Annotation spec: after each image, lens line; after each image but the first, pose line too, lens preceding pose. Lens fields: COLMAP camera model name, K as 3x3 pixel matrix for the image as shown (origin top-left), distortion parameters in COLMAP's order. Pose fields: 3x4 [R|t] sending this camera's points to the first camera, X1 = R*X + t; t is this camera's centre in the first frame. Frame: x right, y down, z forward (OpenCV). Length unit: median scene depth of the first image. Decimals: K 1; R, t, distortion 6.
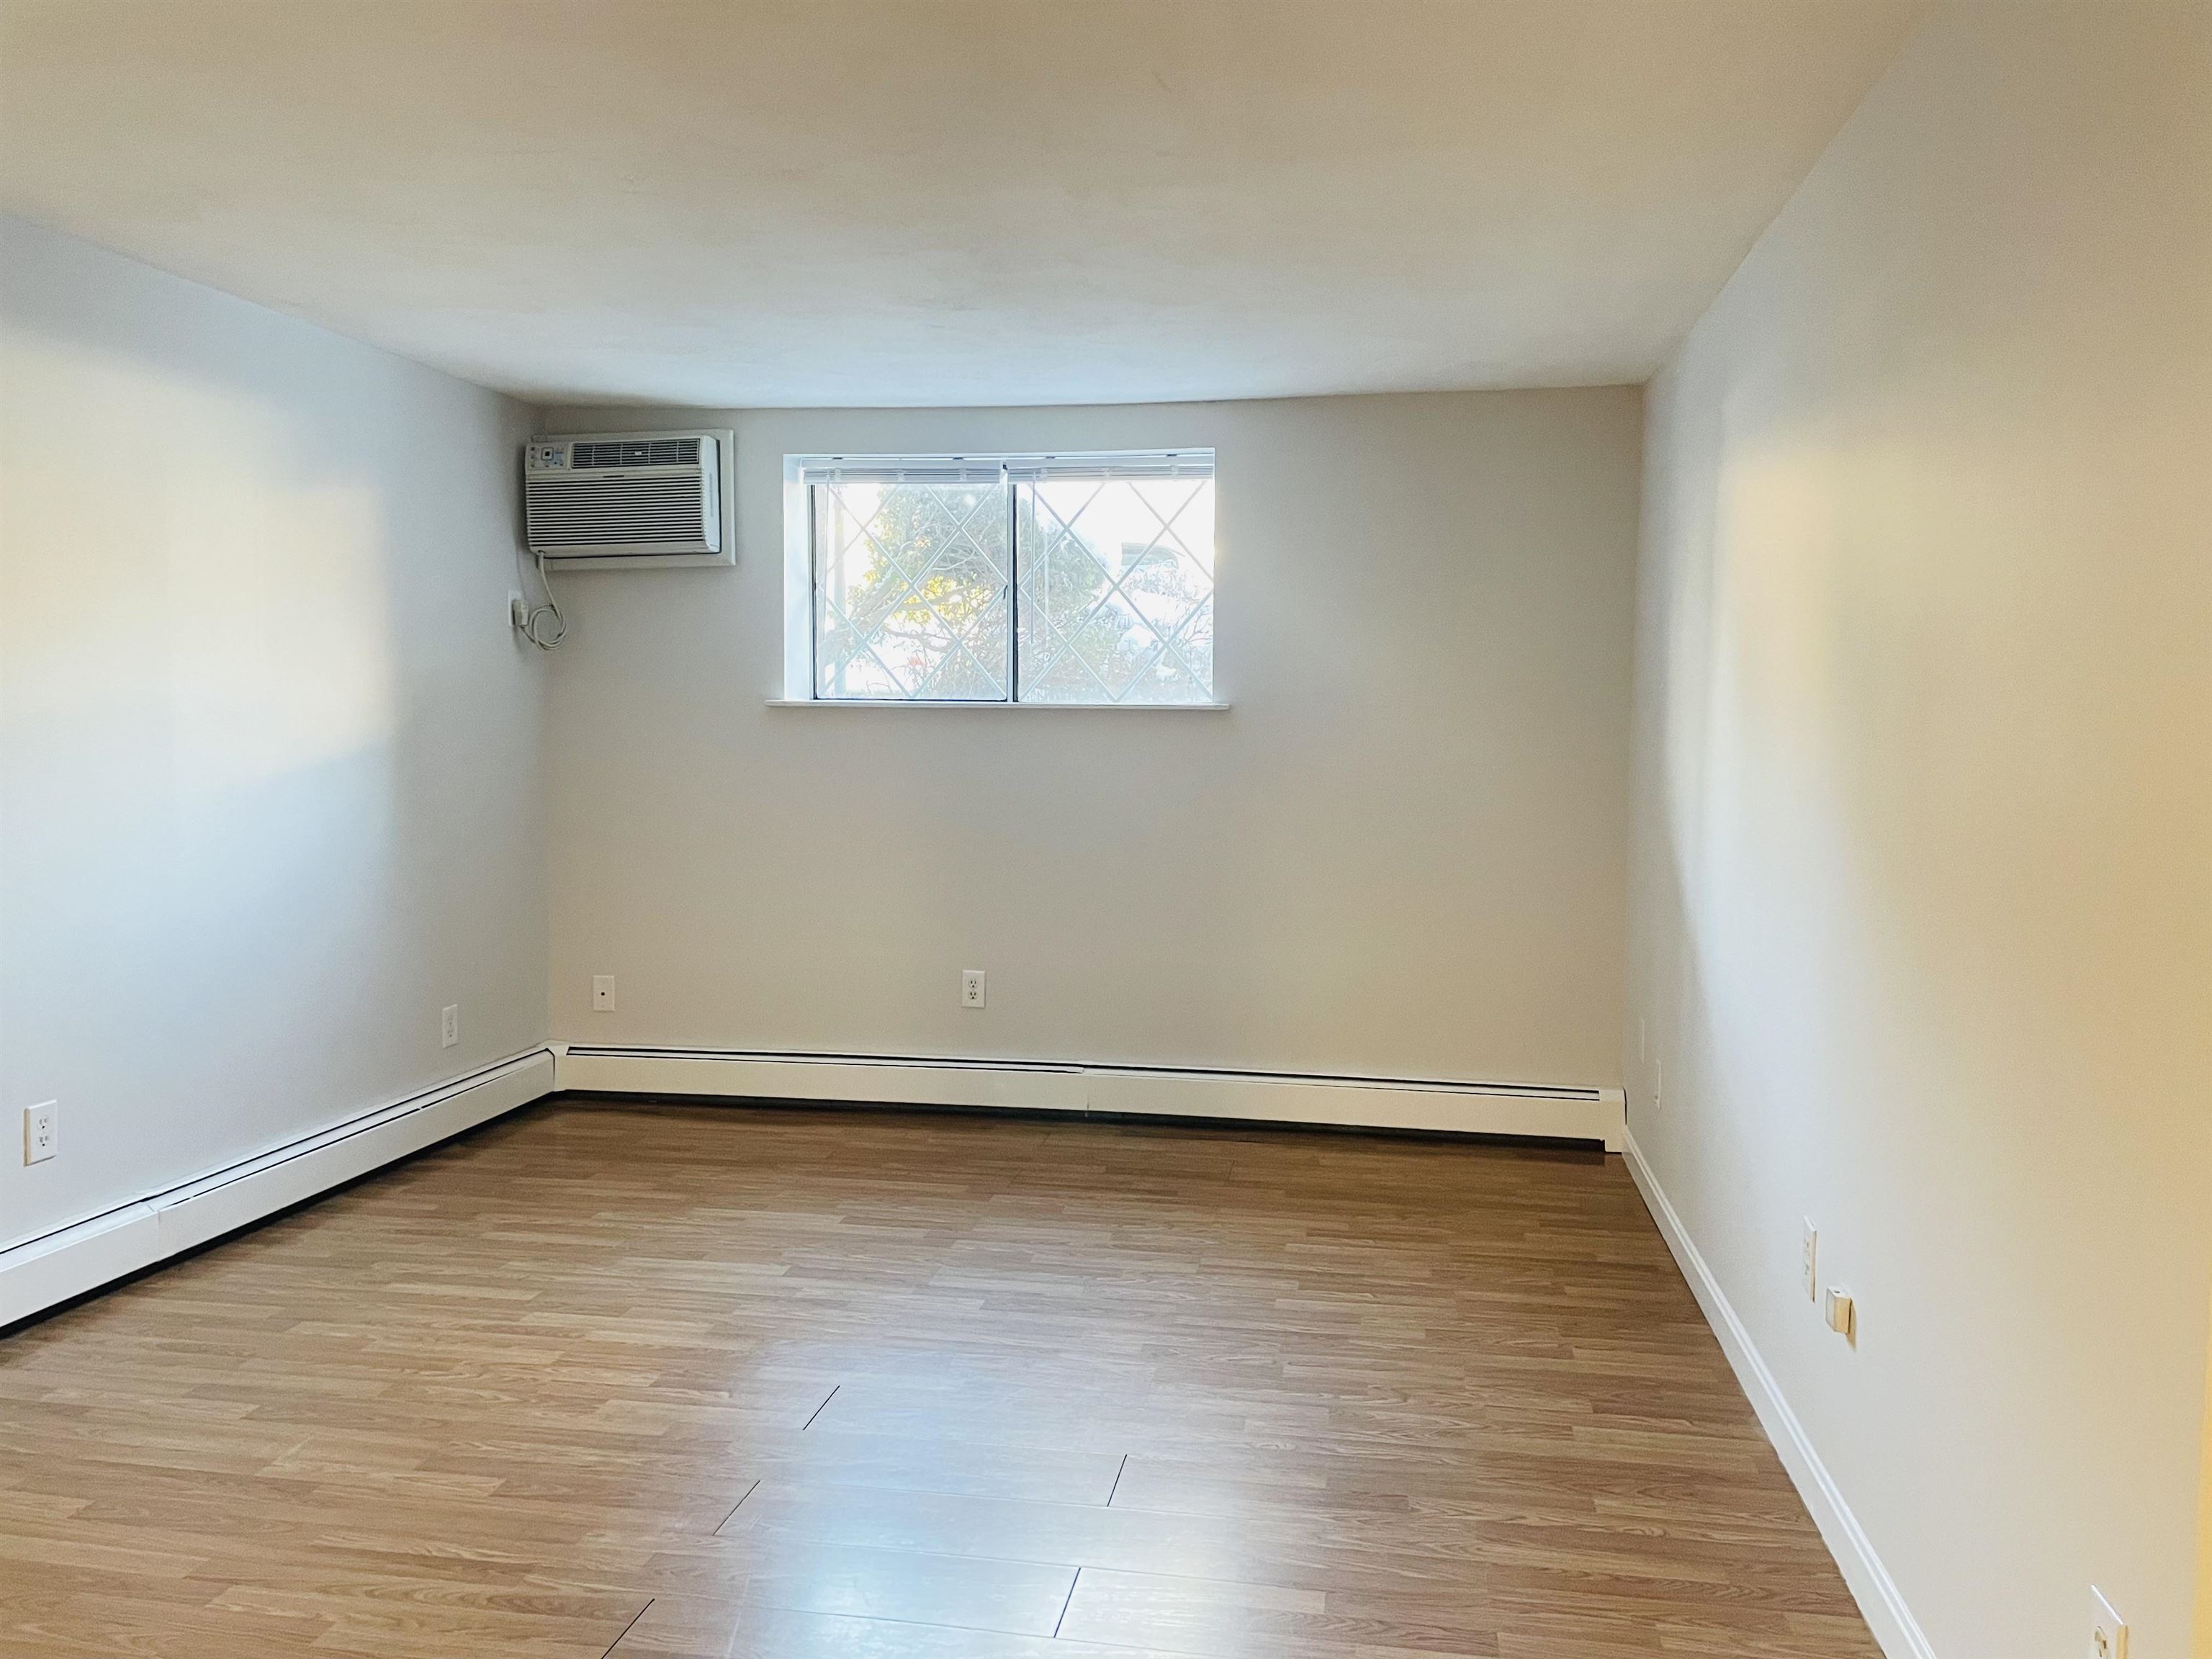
lens RADIAL K [[1731.6, 0, 1106.0], [0, 1731.6, 829.5], [0, 0, 1]] dist [0.006030, 0.002123]
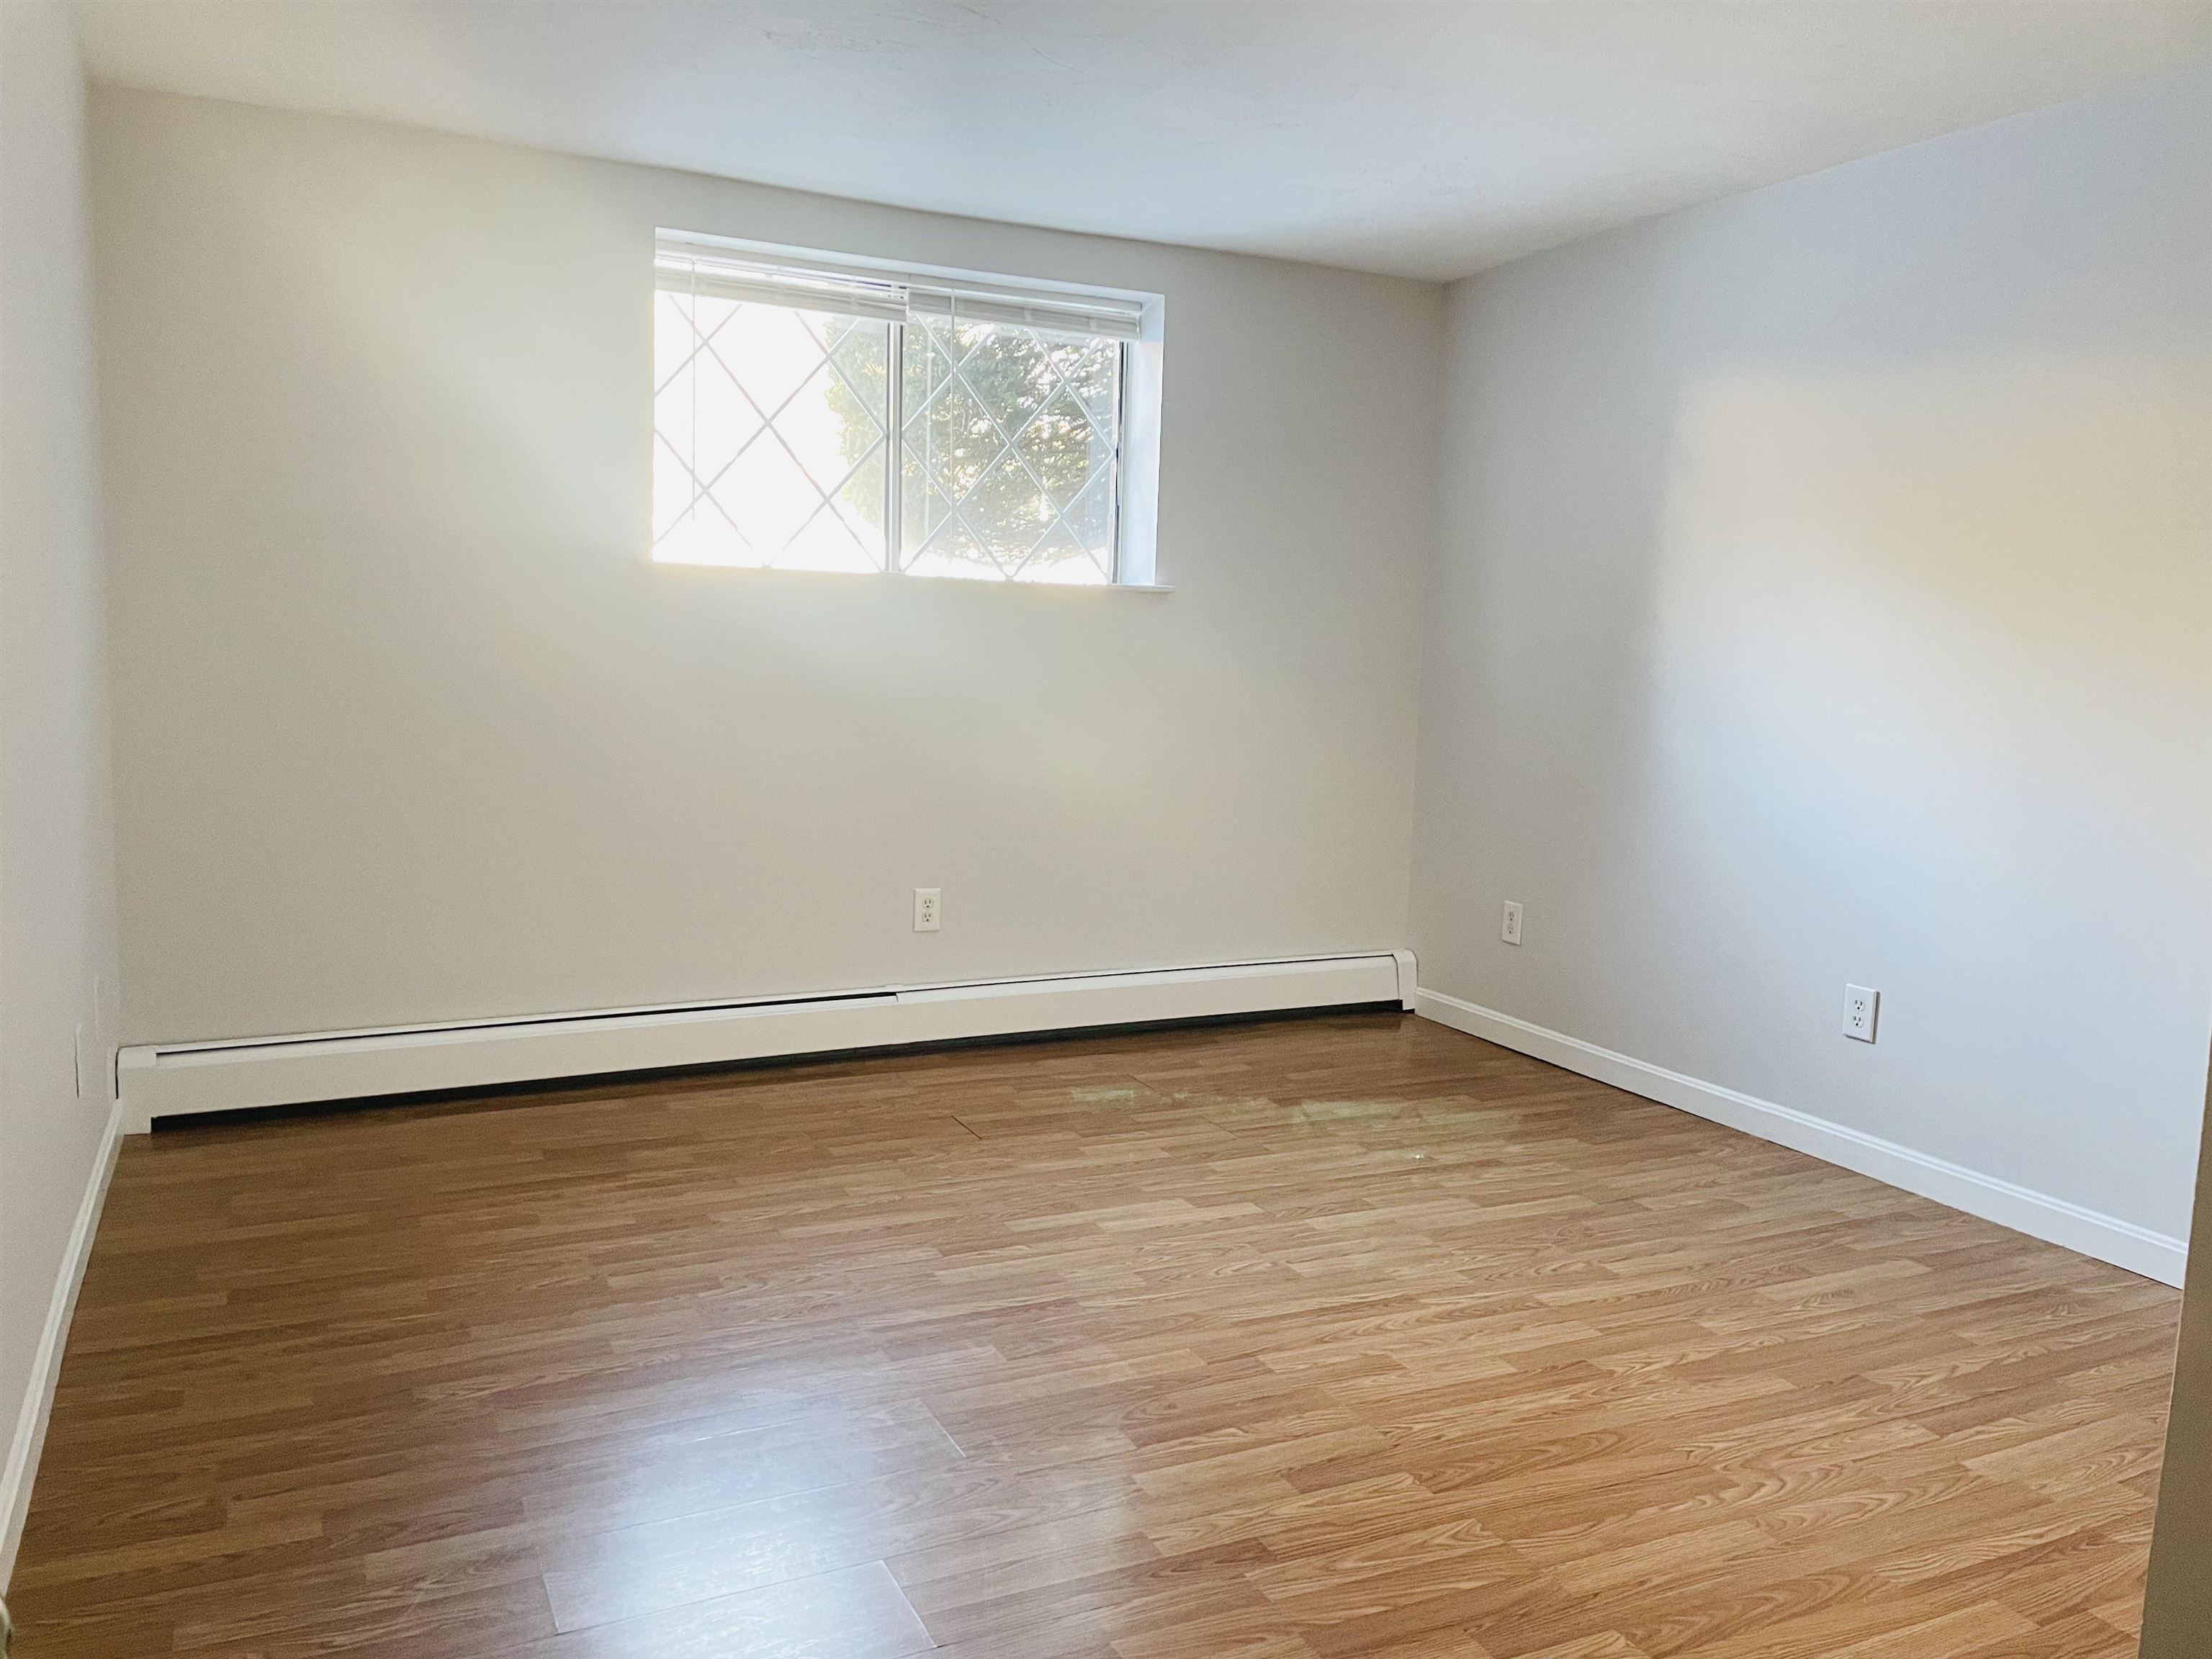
lens RADIAL K [[1731.6, 0, 1106.0], [0, 1731.6, 829.5], [0, 0, 1]] dist [0.006030, 0.002123]
pose [[0.819186, -0.056702, 0.570719, -0.454035], [0.006208, 0.995919, 0.090035, -0.022126], [-0.573495, -0.070212, 0.816195, 0.235180]]
